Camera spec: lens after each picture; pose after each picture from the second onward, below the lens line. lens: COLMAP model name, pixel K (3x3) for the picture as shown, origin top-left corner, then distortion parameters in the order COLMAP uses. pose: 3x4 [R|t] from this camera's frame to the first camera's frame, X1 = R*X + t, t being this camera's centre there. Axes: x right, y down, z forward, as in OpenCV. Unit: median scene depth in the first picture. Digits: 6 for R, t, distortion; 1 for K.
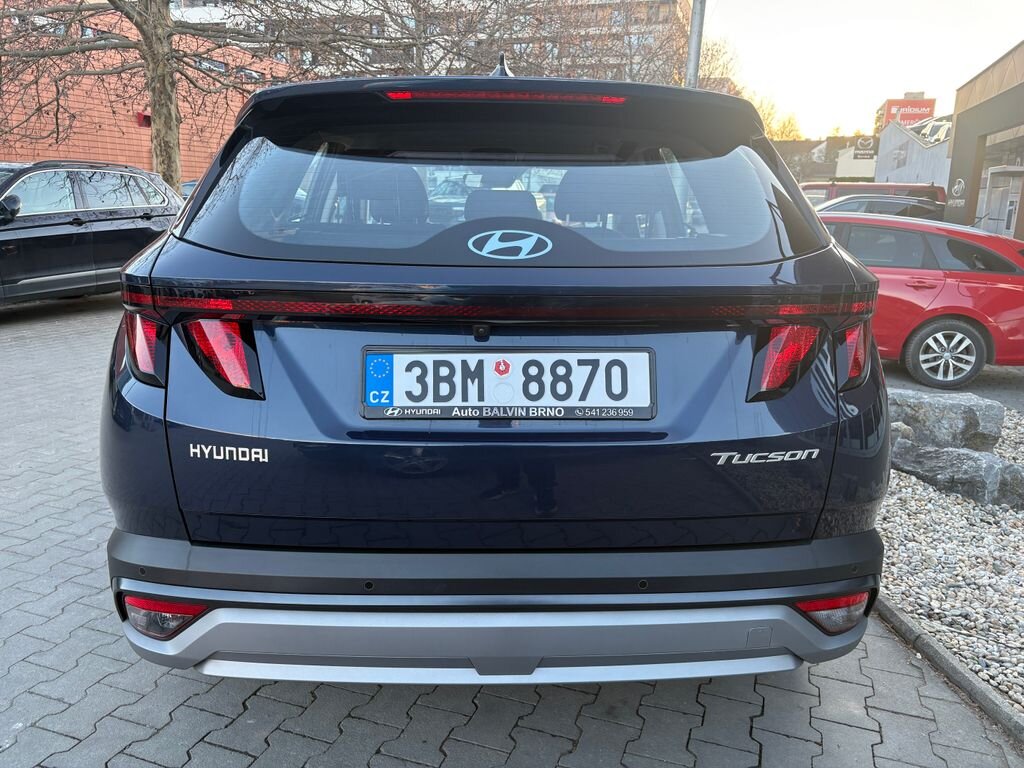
lens RADIAL K [[780.5, 0, 515.8], [0, 780.5, 381.9], [0, 0, 1]] dist [-0.001294, -0.007167]
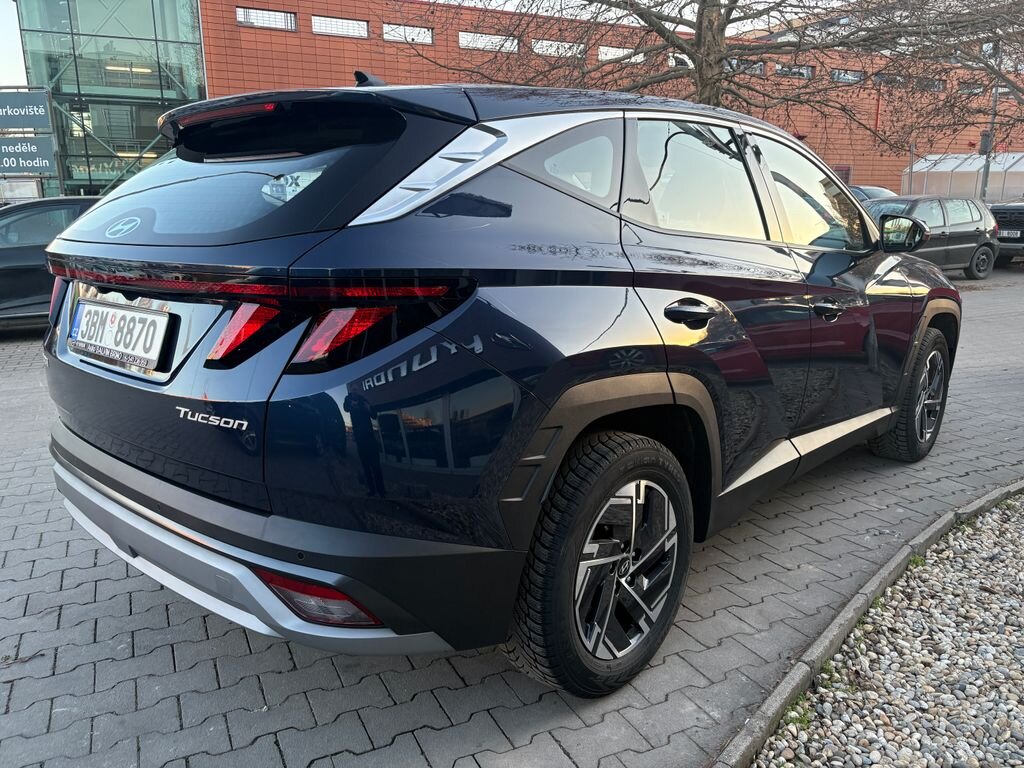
lens RADIAL K [[780.5, 0, 515.8], [0, 780.5, 381.9], [0, 0, 1]] dist [-0.001294, -0.007167]
pose [[0.732982, 0.131043, -0.667506, 1.390598], [-0.142663, 0.989060, 0.037513, -0.060713], [0.665120, 0.067732, 0.743658, 0.465784]]
